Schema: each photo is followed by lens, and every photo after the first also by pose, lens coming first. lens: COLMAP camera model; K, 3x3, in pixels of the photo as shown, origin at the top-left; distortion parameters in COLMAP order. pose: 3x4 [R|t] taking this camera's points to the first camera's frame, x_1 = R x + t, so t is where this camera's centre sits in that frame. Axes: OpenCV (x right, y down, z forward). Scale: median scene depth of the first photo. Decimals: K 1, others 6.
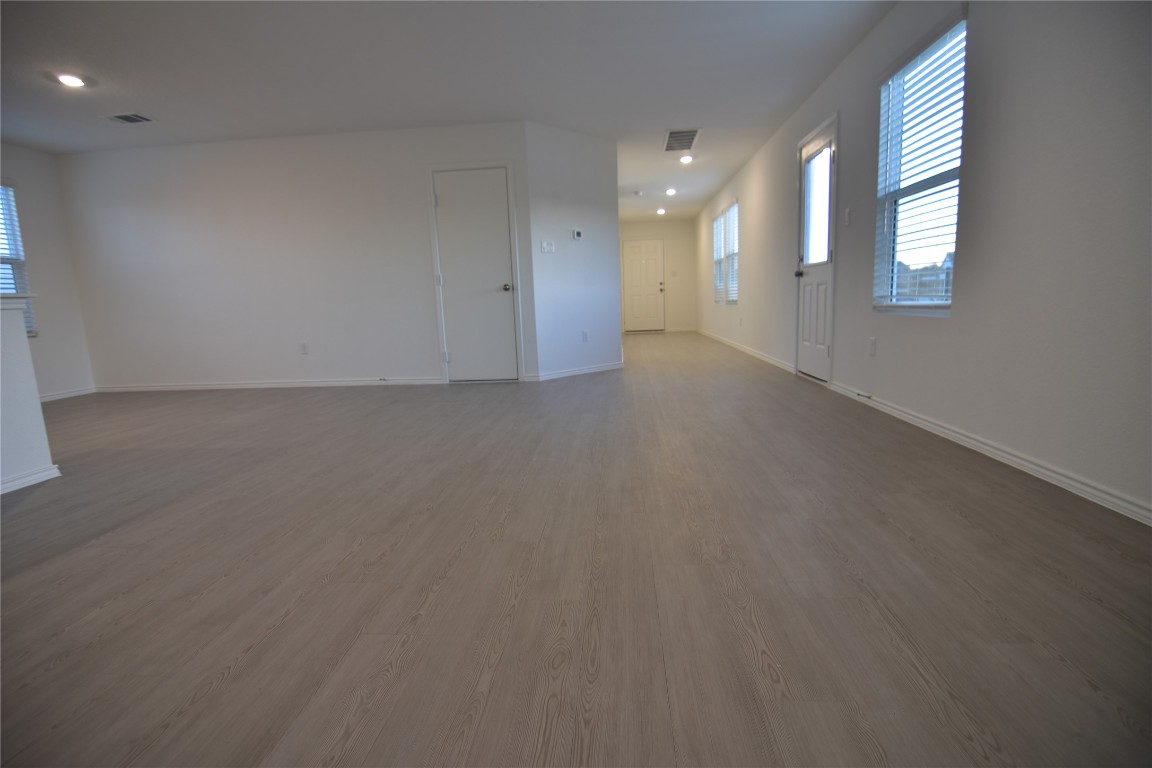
lens RADIAL K [[552.7, 0, 578.3], [0, 552.7, 387.6], [0, 0, 1]] dist [-0.003605, -0.012546]
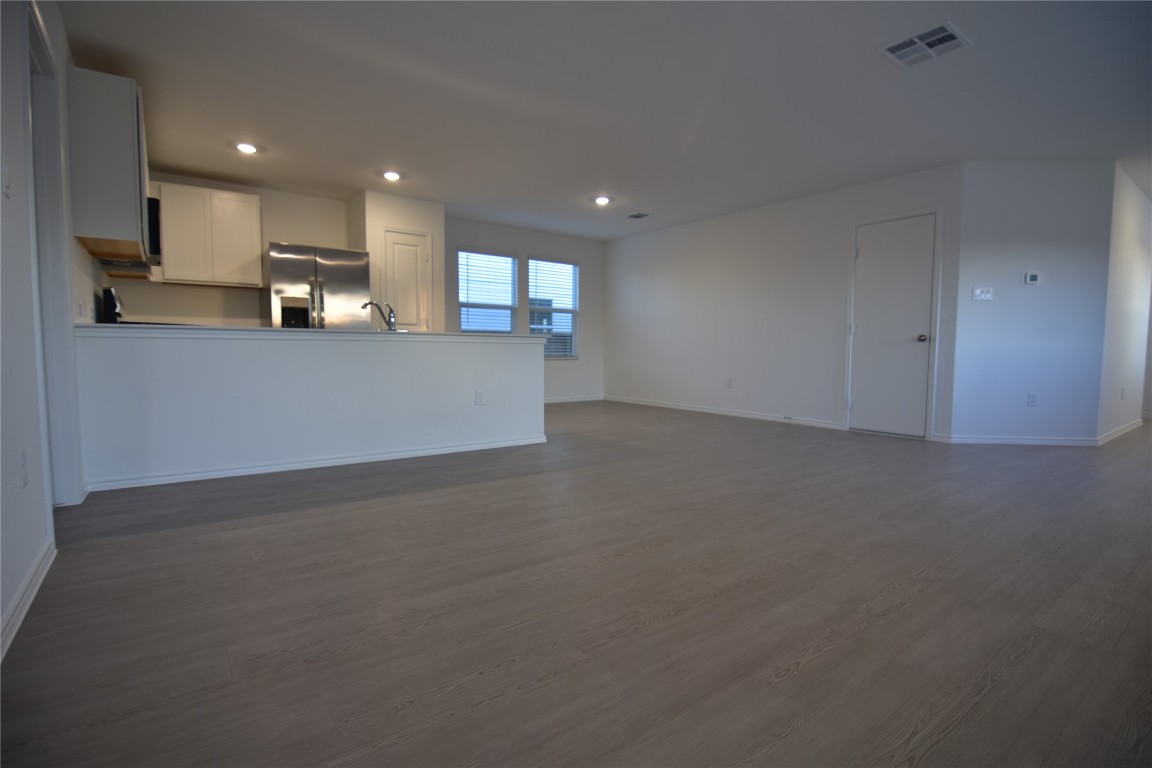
lens RADIAL K [[552.7, 0, 578.3], [0, 552.7, 387.6], [0, 0, 1]] dist [-0.003605, -0.012546]
pose [[0.659631, 0.095806, -0.745459, 0.190979], [-0.150230, 0.988634, -0.005875, -0.005221], [0.736423, 0.115866, 0.666526, -0.044229]]
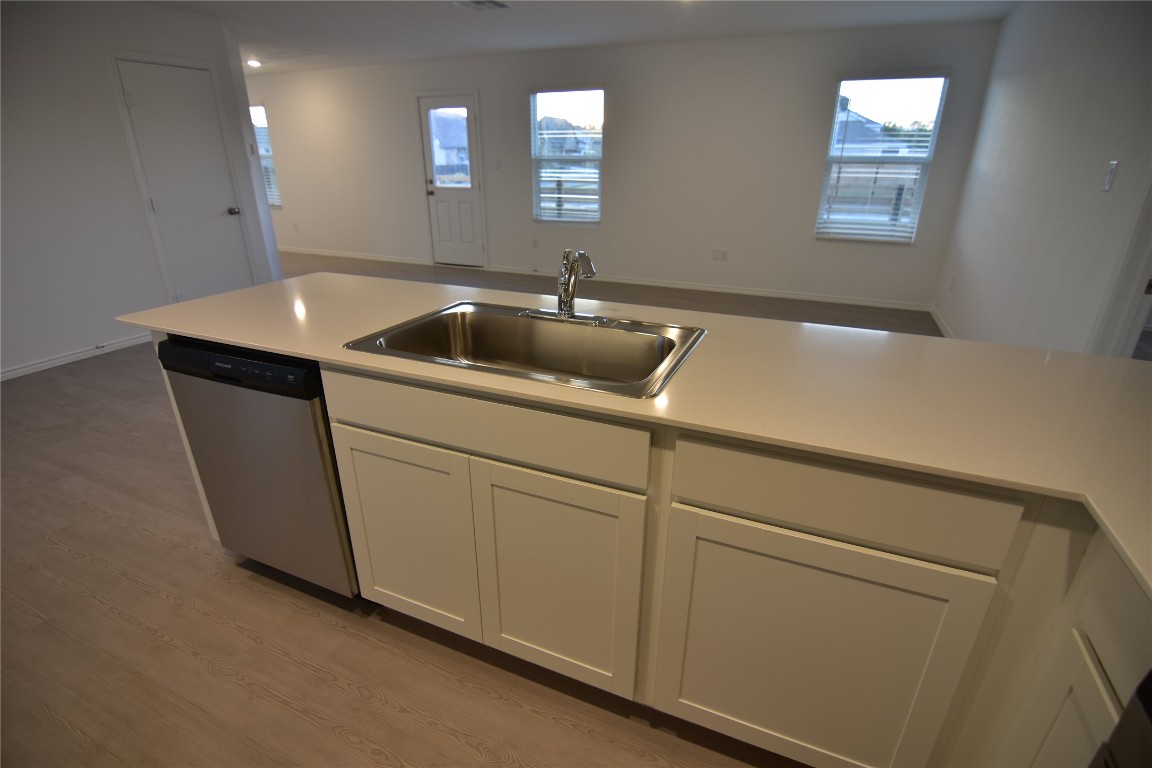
lens RADIAL K [[552.7, 0, 578.3], [0, 552.7, 387.6], [0, 0, 1]] dist [-0.003605, -0.012546]
pose [[0.332994, -0.325357, 0.885019, -0.842828], [0.129253, 0.945475, 0.298950, -0.103871], [-0.934028, 0.014843, 0.356891, 0.146186]]
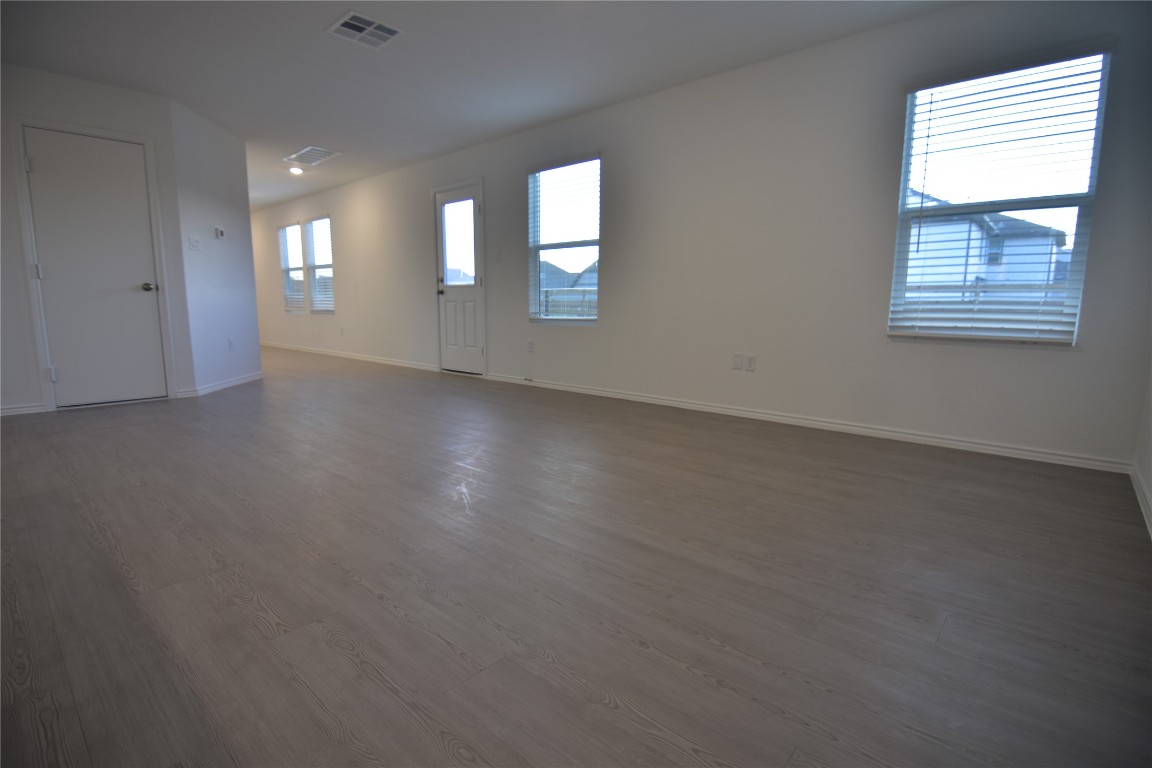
lens RADIAL K [[552.7, 0, 578.3], [0, 552.7, 387.6], [0, 0, 1]] dist [-0.003605, -0.012546]
pose [[0.611076, -0.074579, 0.788051, -0.397822], [0.092056, 0.995492, 0.022828, 0.010537], [-0.786201, 0.058595, 0.615187, -0.009450]]
